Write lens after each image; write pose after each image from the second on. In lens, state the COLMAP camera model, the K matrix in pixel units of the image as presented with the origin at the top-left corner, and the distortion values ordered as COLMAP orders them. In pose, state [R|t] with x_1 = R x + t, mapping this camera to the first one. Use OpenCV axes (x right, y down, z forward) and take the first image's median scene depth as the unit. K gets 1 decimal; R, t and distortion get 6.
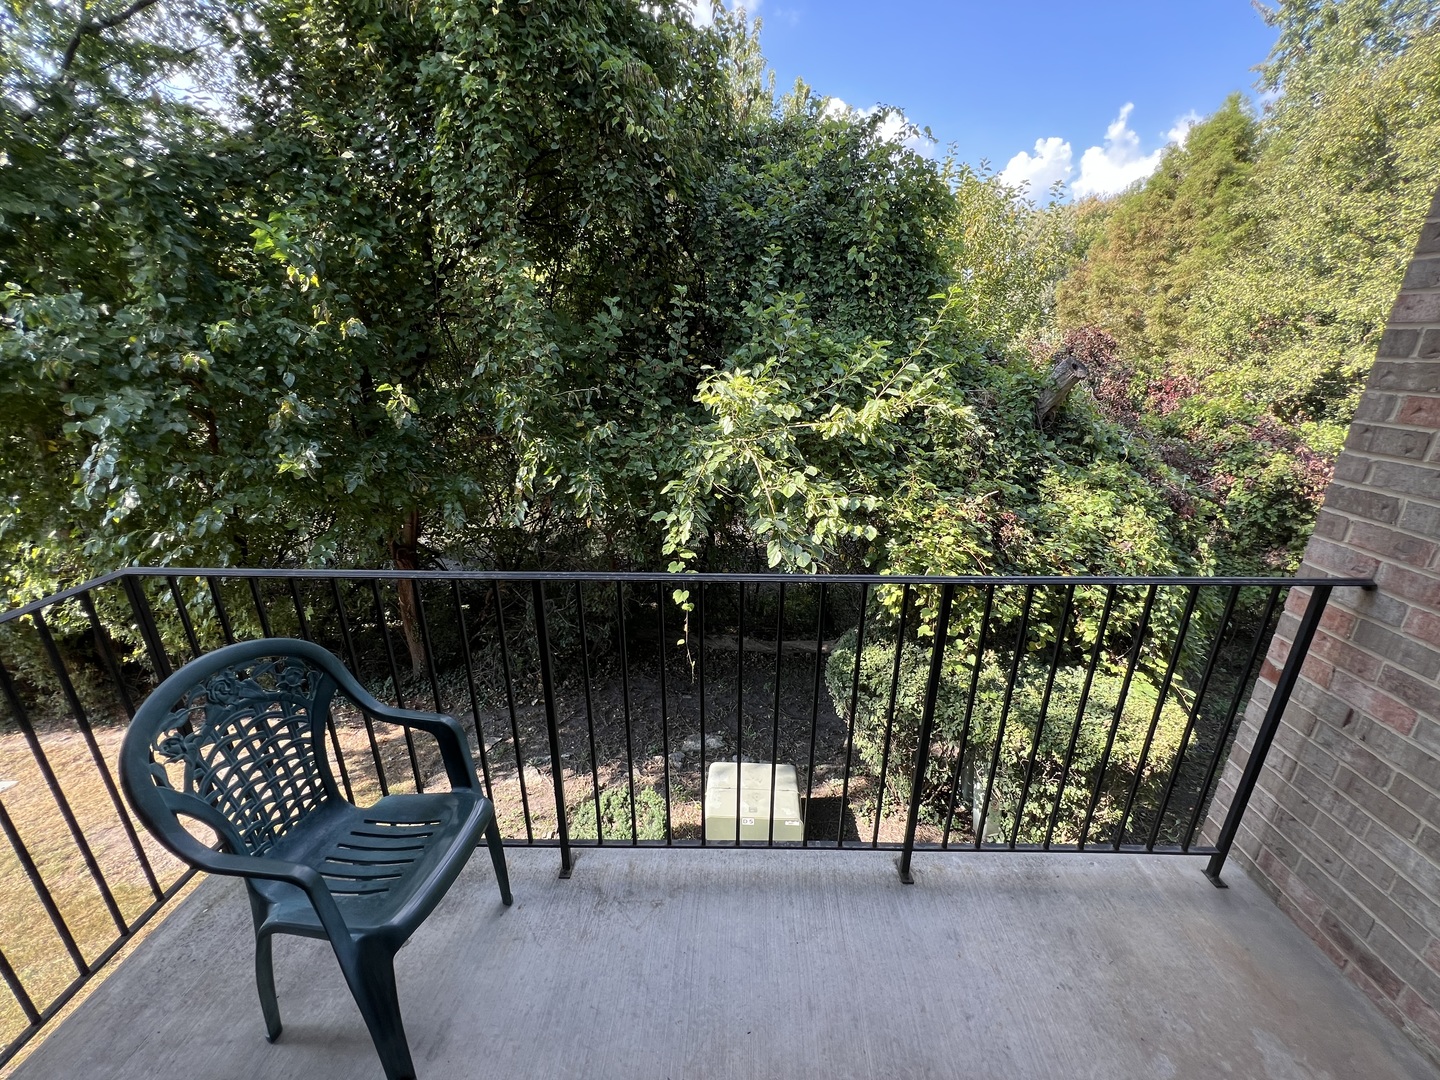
lens RADIAL K [[579.5, 0, 721.1], [0, 579.5, 542.0], [0, 0, 1]] dist [-0.005099, 0.001292]
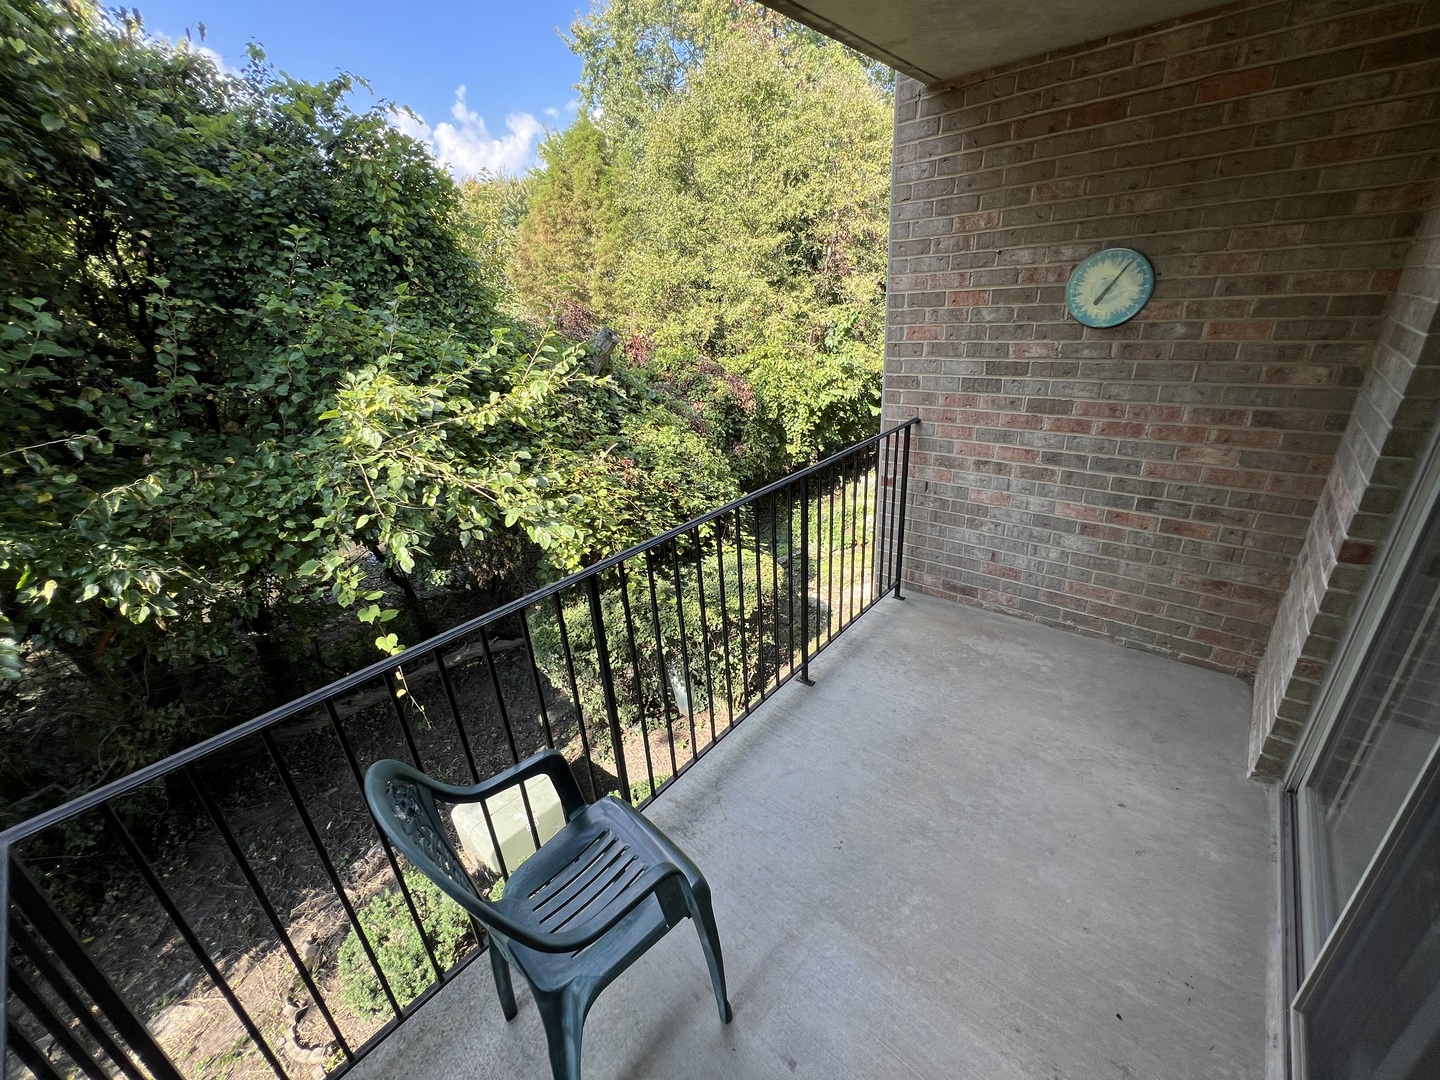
lens RADIAL K [[579.5, 0, 721.1], [0, 579.5, 542.0], [0, 0, 1]] dist [-0.005099, 0.001292]
pose [[0.637165, -0.343249, 0.690072, -0.253836], [0.320825, 0.932216, 0.167466, -0.026141], [-0.700779, 0.114689, 0.704099, 0.026591]]
